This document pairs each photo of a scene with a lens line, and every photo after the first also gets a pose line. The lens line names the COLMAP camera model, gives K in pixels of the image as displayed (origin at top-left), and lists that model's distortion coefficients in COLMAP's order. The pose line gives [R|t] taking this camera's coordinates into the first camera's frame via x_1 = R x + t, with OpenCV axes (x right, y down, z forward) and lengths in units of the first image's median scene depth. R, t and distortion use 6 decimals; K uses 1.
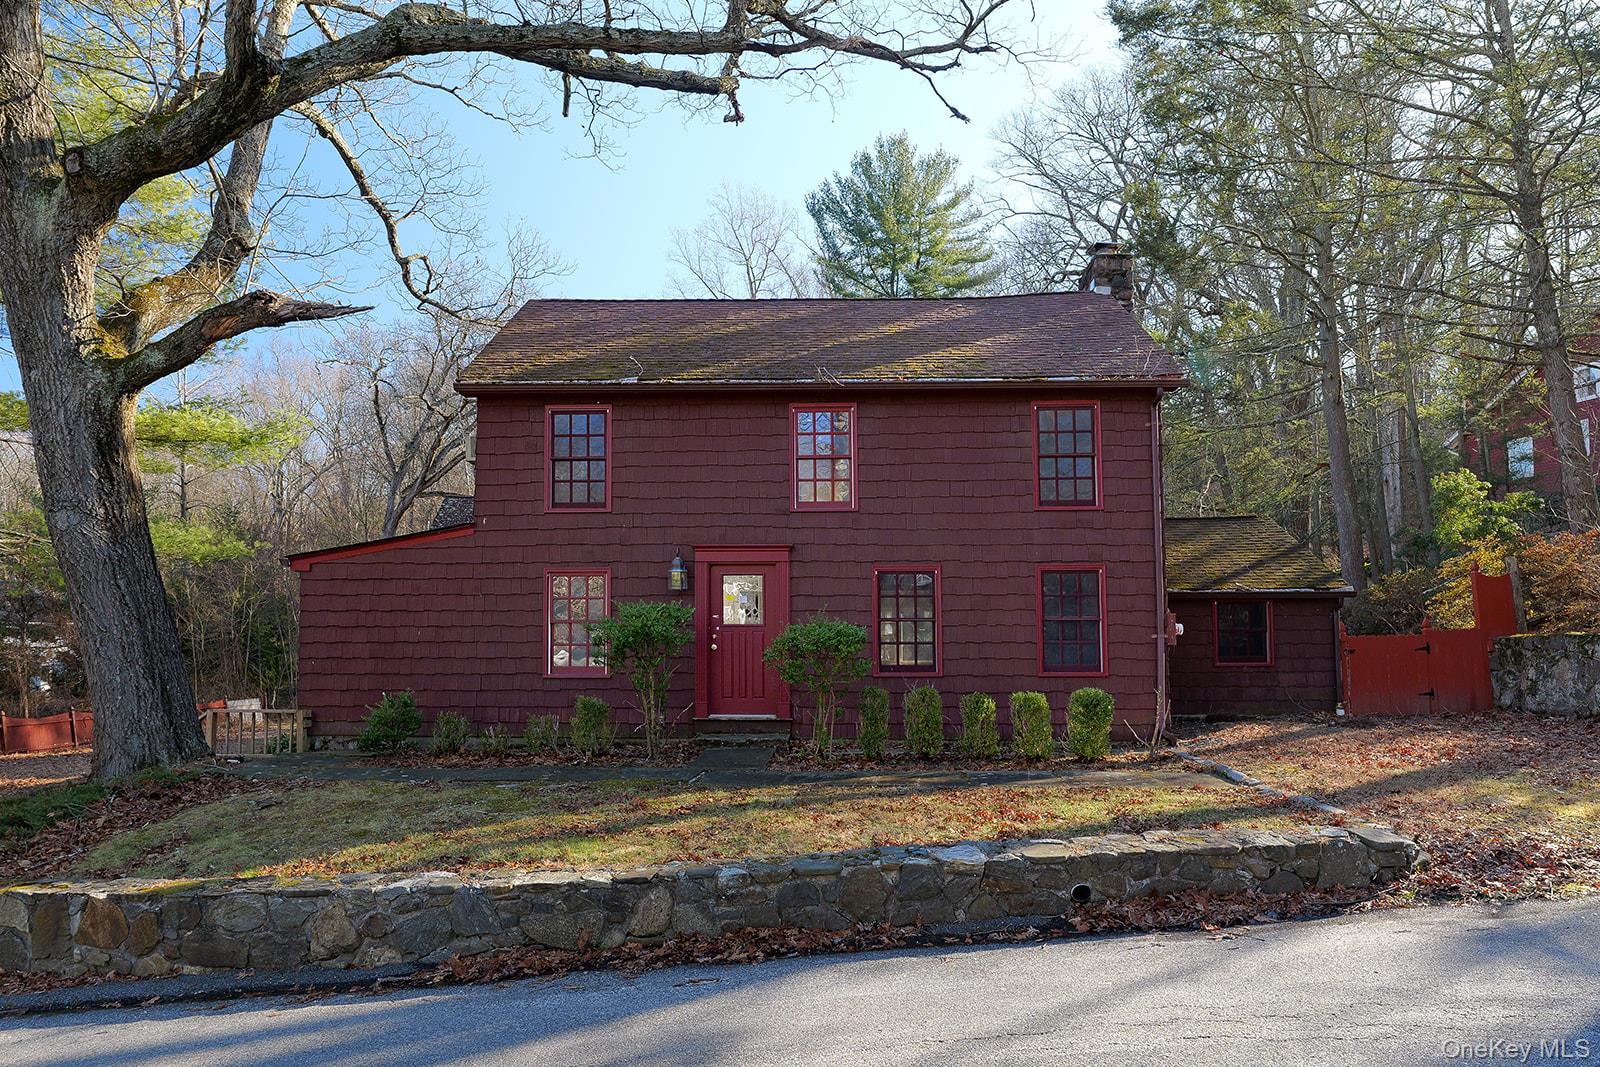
lens RADIAL K [[992.2, 0, 800.0], [0, 992.2, 533.5], [0, 0, 1]] dist [-0.003188, -0.000672]
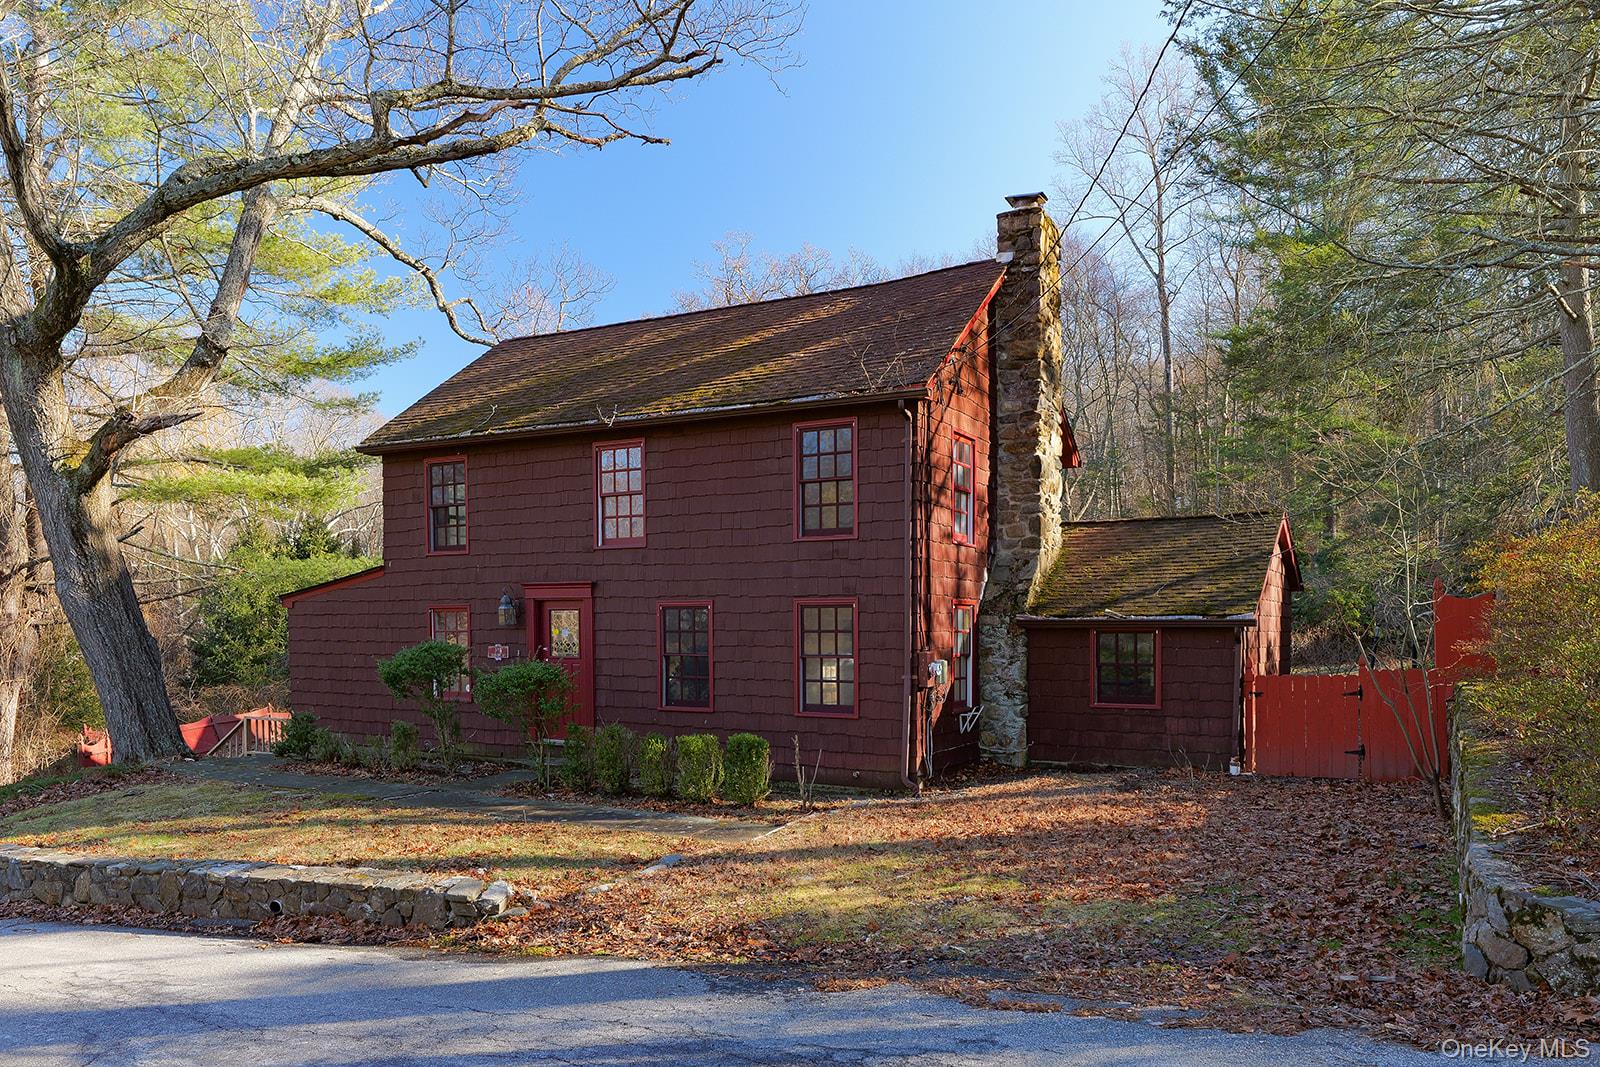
lens RADIAL K [[1201.0, 0, 801.2], [0, 1201.0, 612.1], [0, 0, 1]] dist [-0.001856, -0.002319]
pose [[0.879115, -0.003899, -0.476595, 0.776959], [0.054308, 0.994273, 0.092042, -0.060379], [0.473506, -0.106798, 0.874292, -0.001530]]
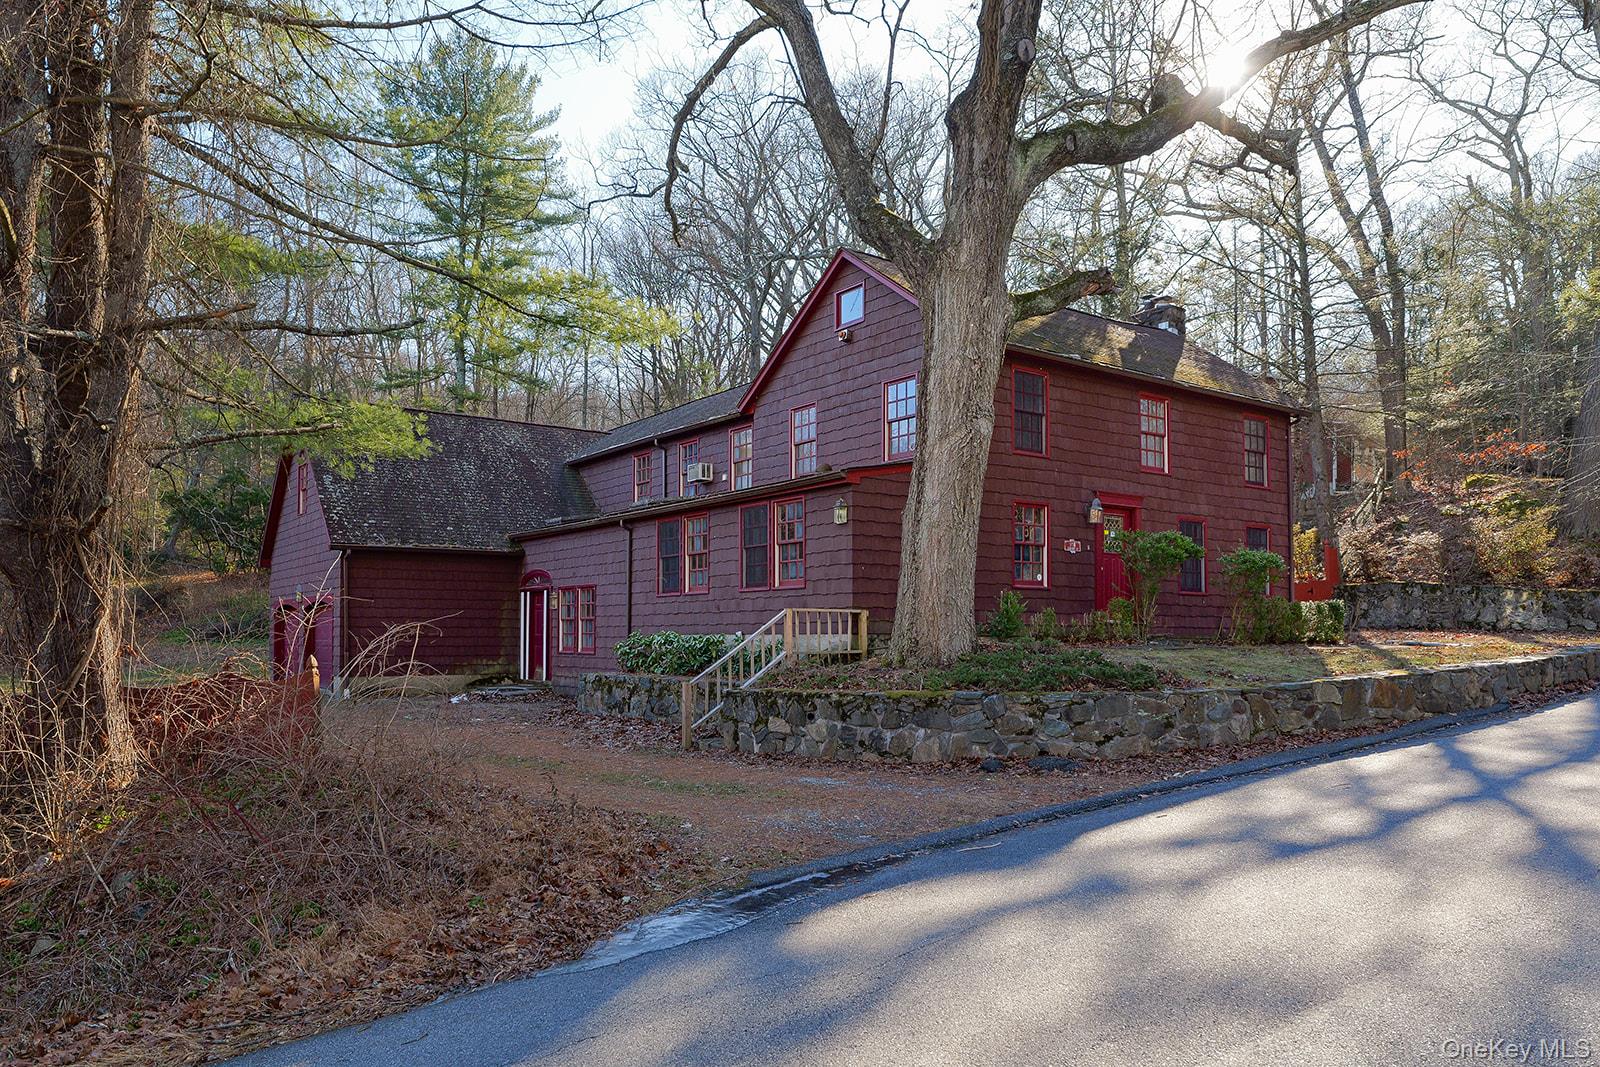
lens RADIAL K [[1155.1, 0, 800.0], [0, 1155.1, 533.5], [0, 0, 1]] dist [0.002030, 0.000304]
pose [[0.781245, 0.060906, 0.621246, -1.343653], [-0.074789, 0.997192, -0.003713, 0.102789], [-0.619728, -0.043561, 0.783607, 0.049326]]
